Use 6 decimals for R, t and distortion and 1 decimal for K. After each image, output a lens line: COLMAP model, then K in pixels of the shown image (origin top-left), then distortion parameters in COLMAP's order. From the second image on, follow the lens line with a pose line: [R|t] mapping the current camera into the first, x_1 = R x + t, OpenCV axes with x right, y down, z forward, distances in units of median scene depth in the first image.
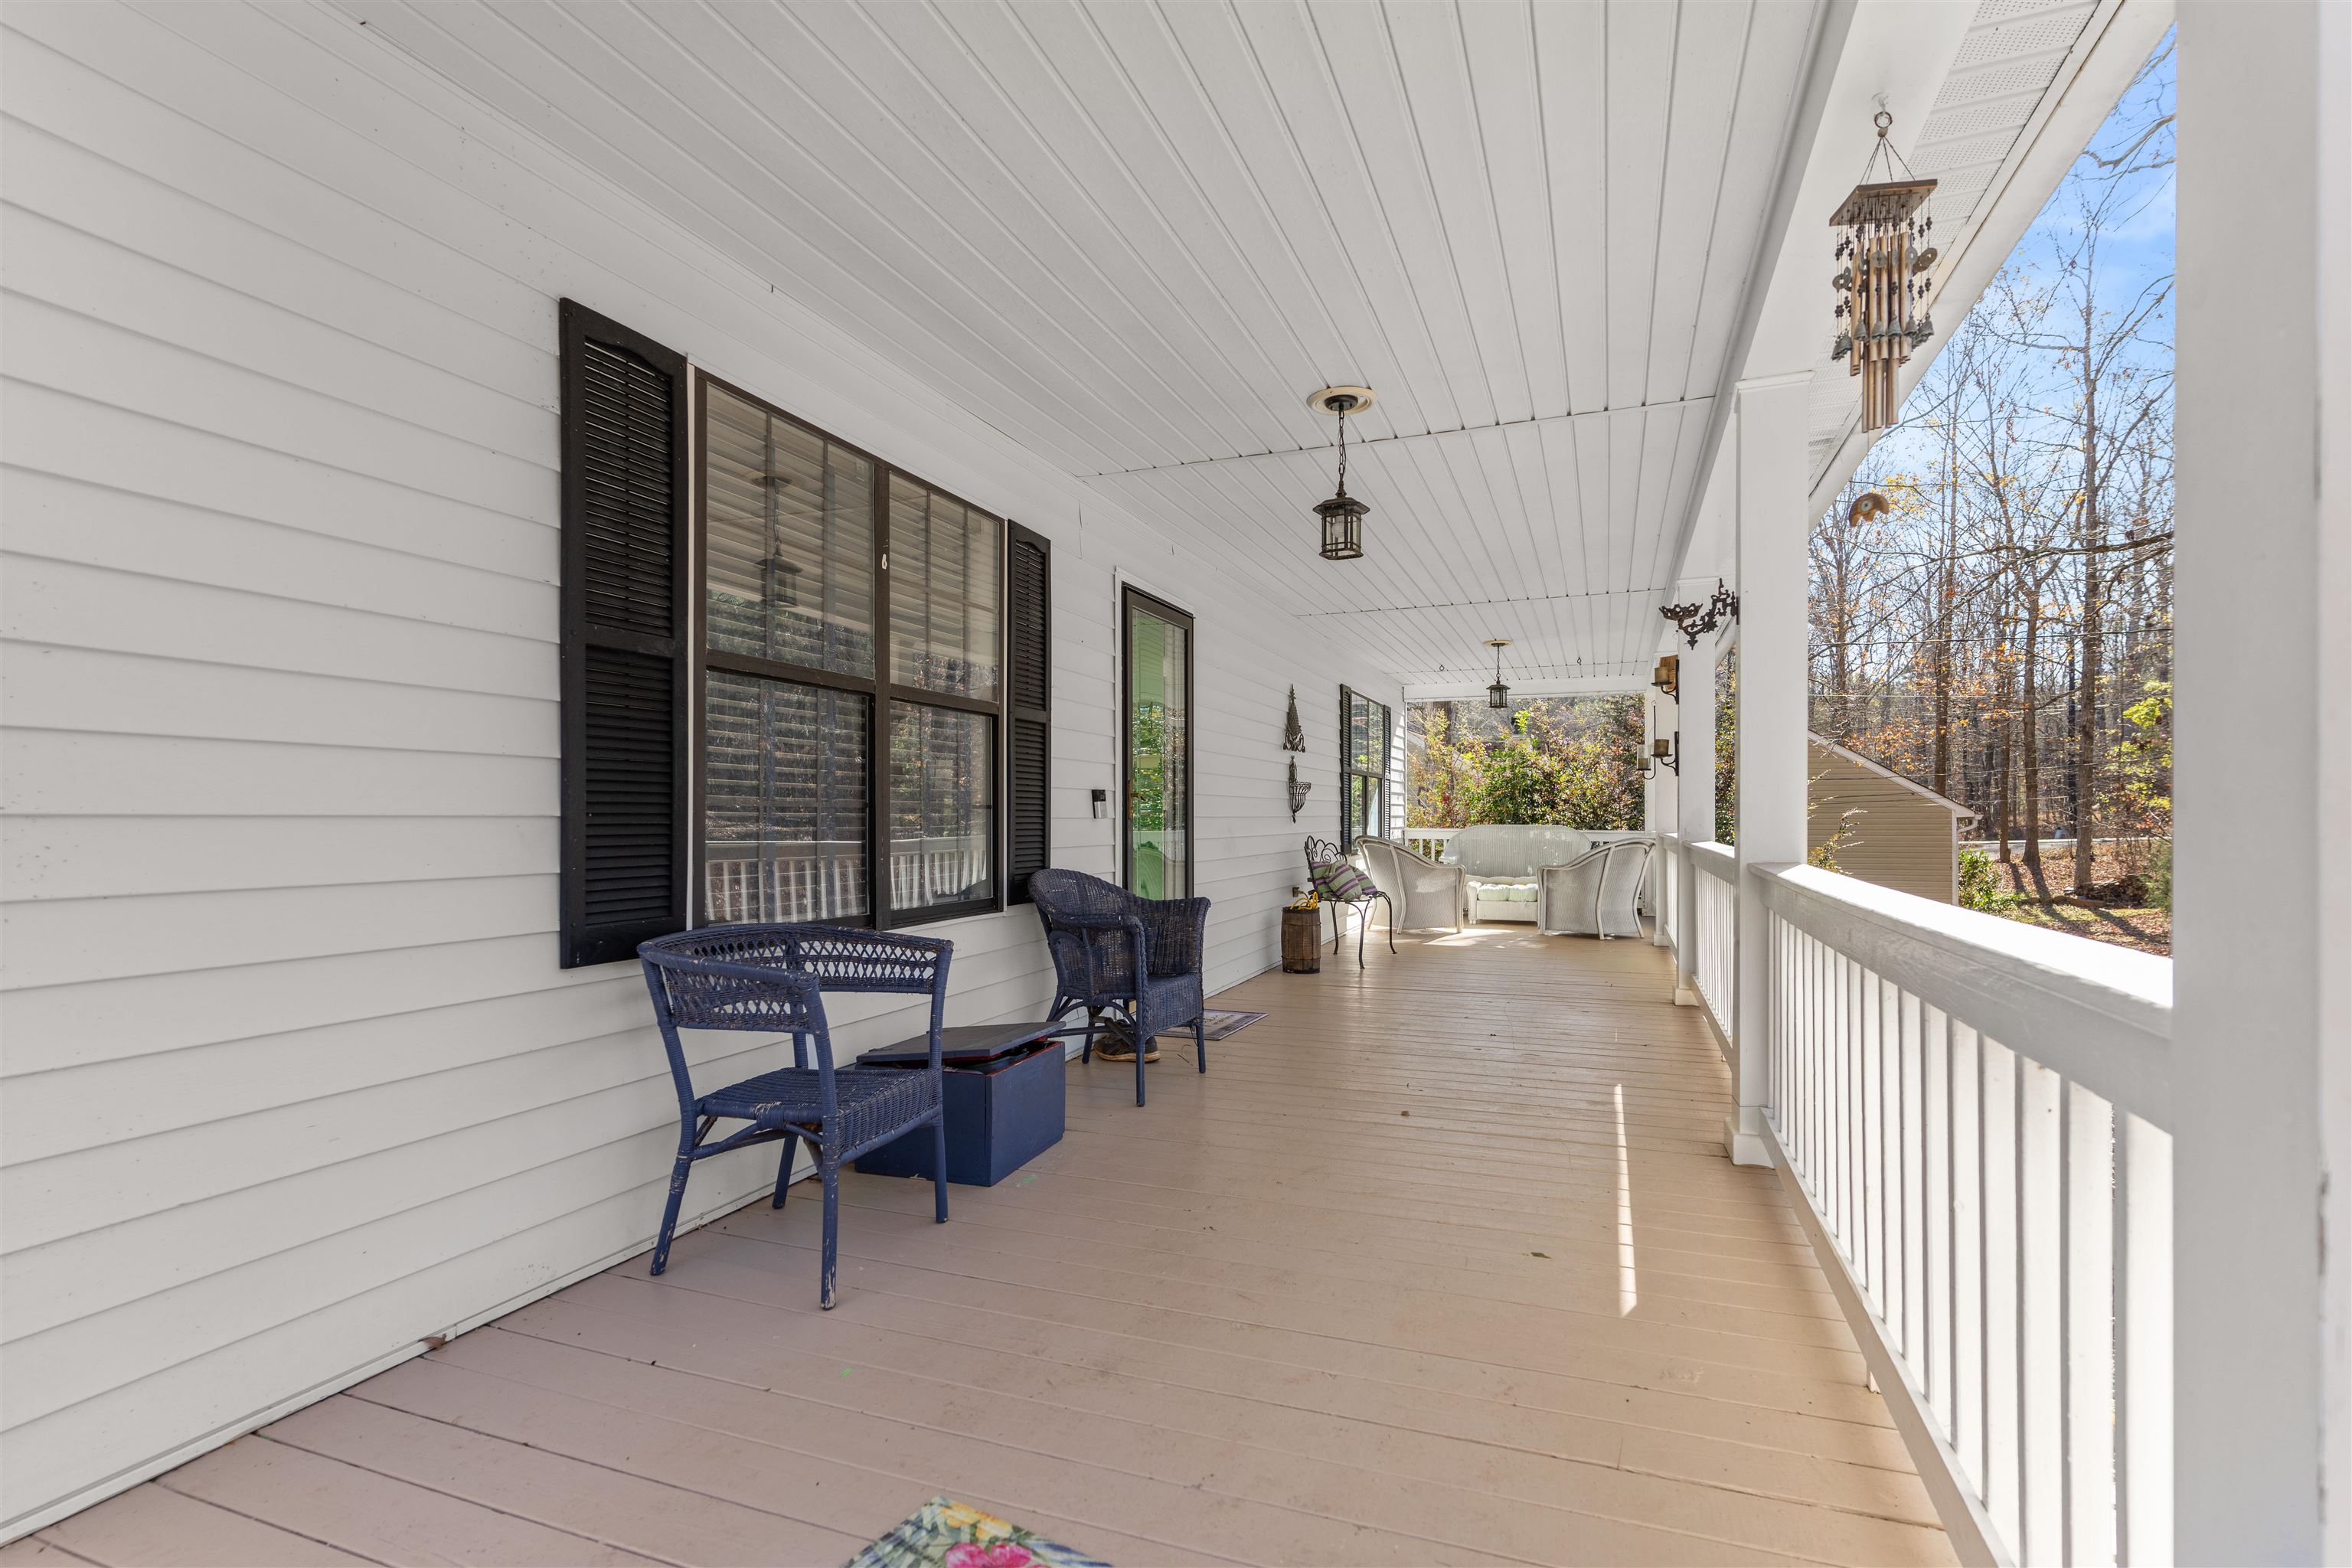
lens RADIAL K [[1139.7, 0, 1175.1], [0, 1139.7, 835.7], [0, 0, 1]] dist [0.002296, 0.000305]
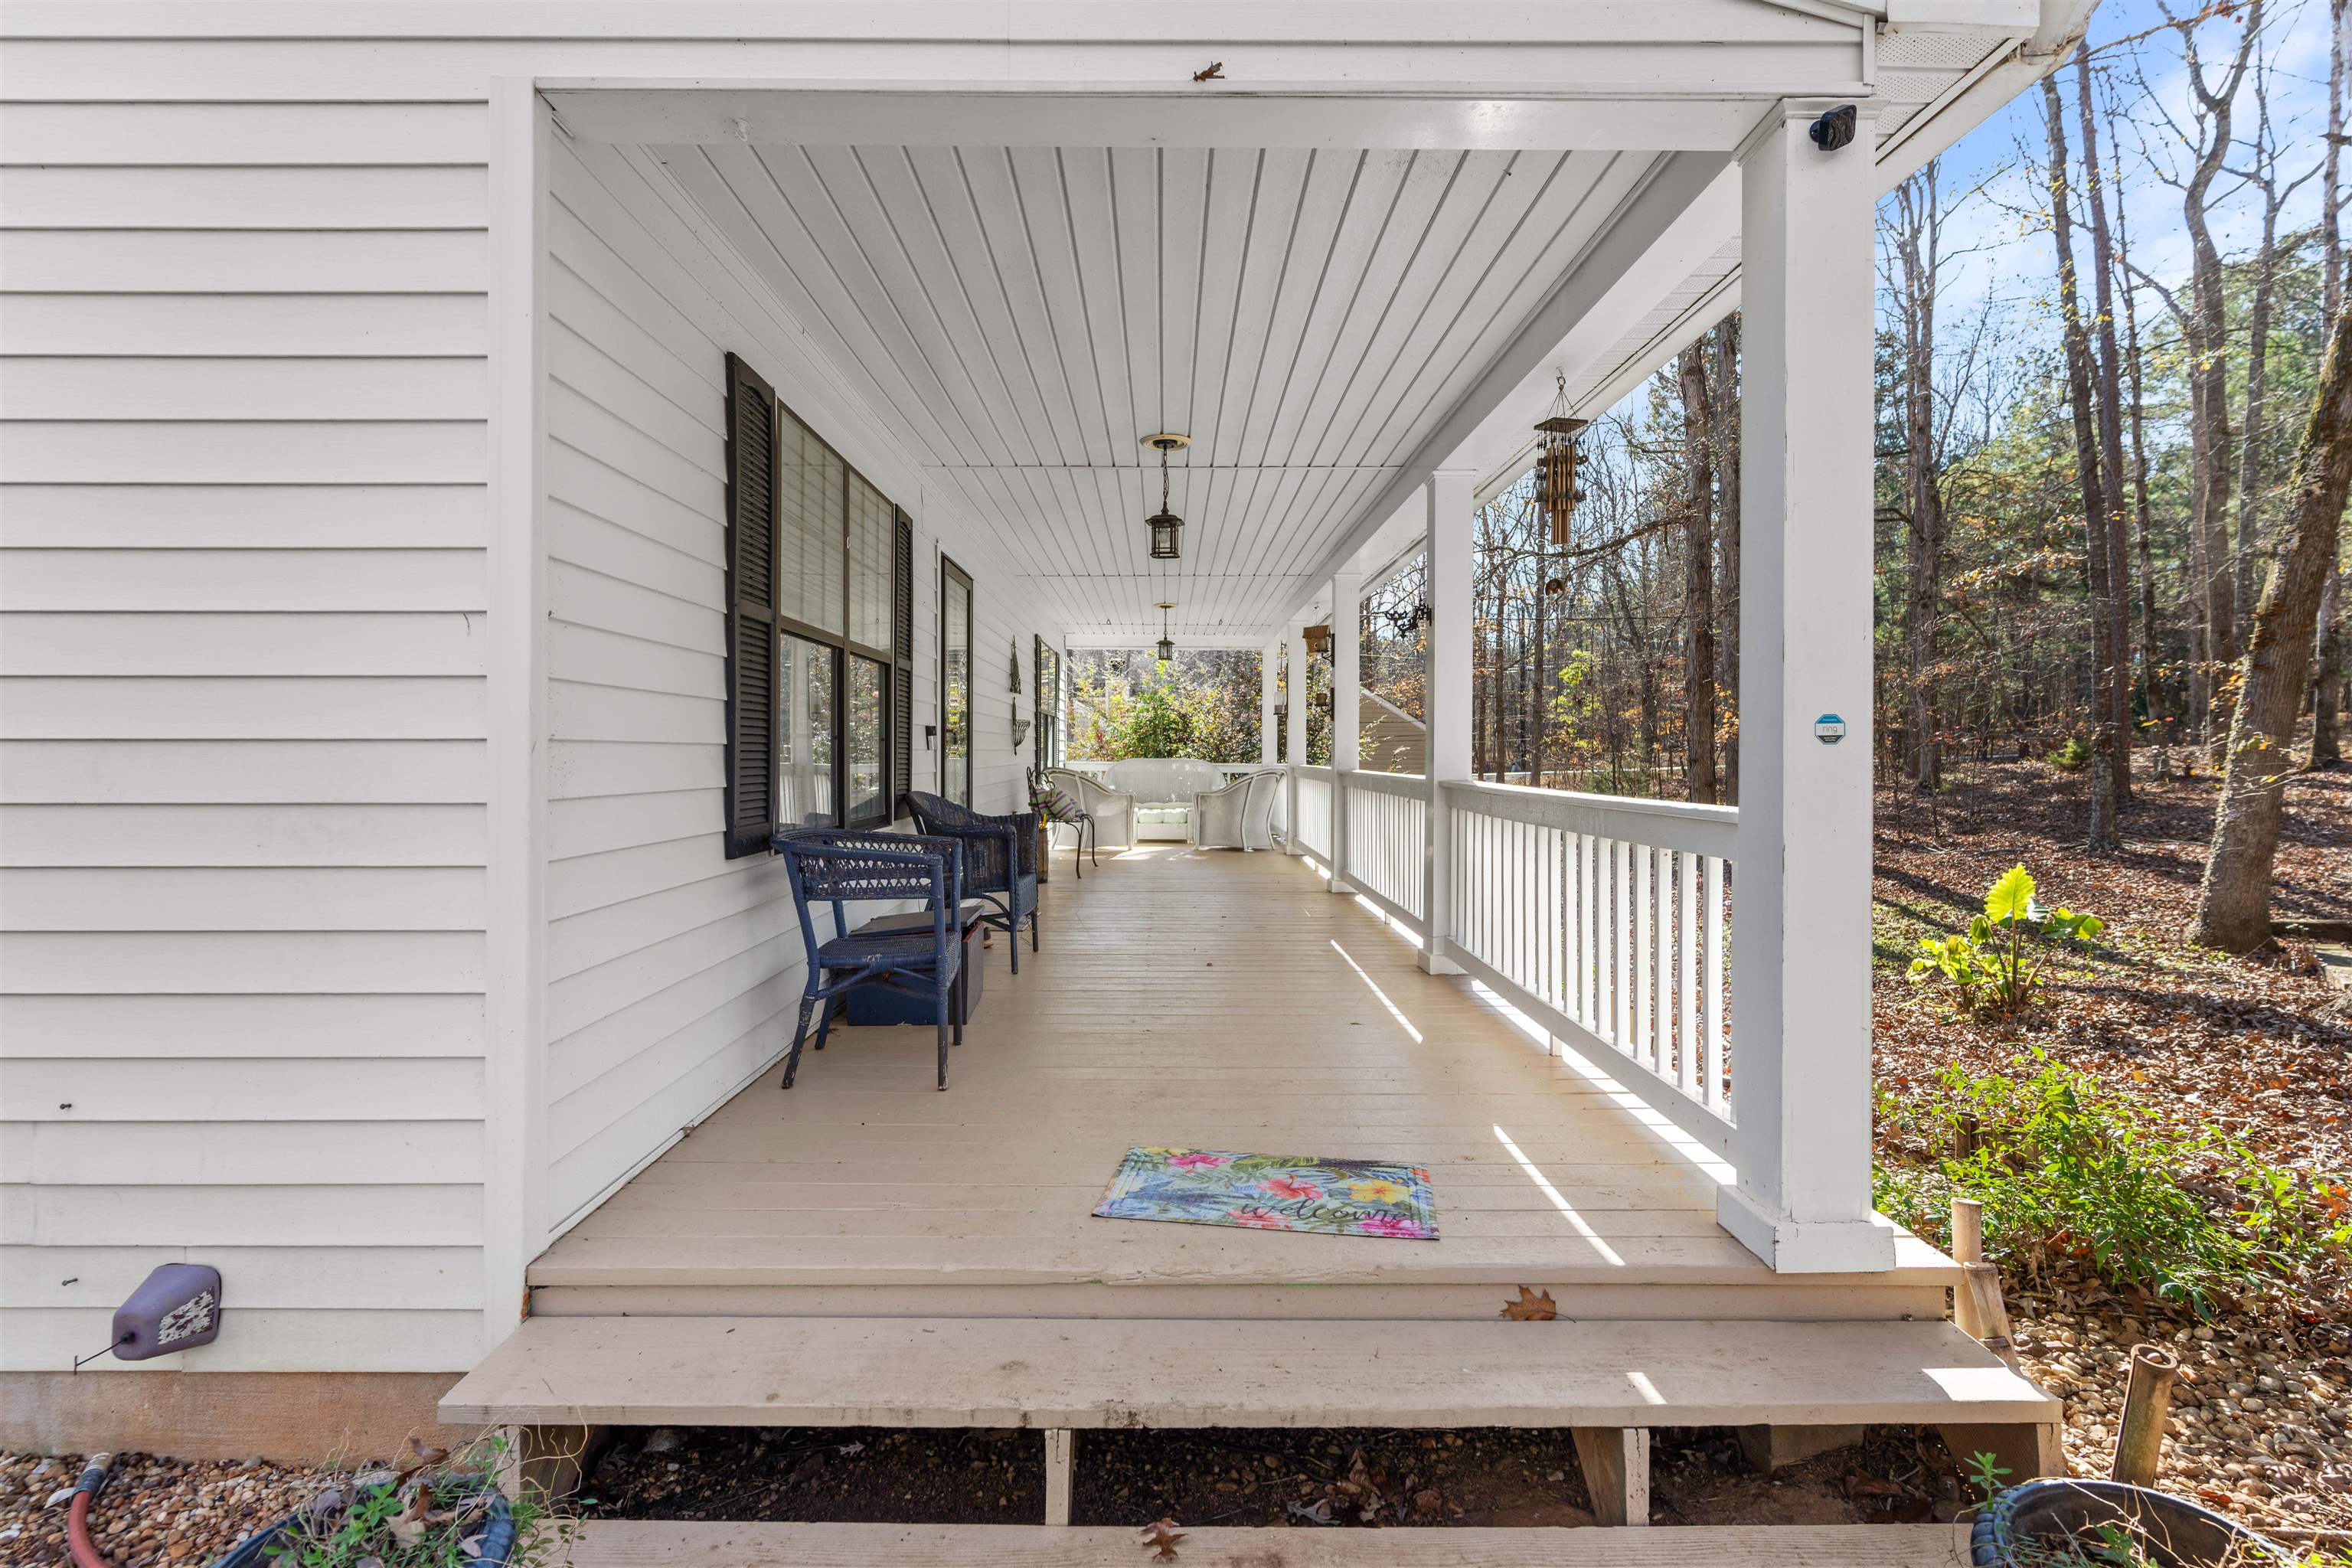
lens RADIAL K [[1129.7, 0, 1176.0], [0, 1129.7, 784.0], [0, 0, 1]] dist [0.000241, 0.000049]
pose [[0.931669, -0.002878, 0.363298, -0.168004], [-0.001741, 0.999922, 0.012388, 0.003608], [-0.363305, -0.012174, 0.931591, -0.130793]]
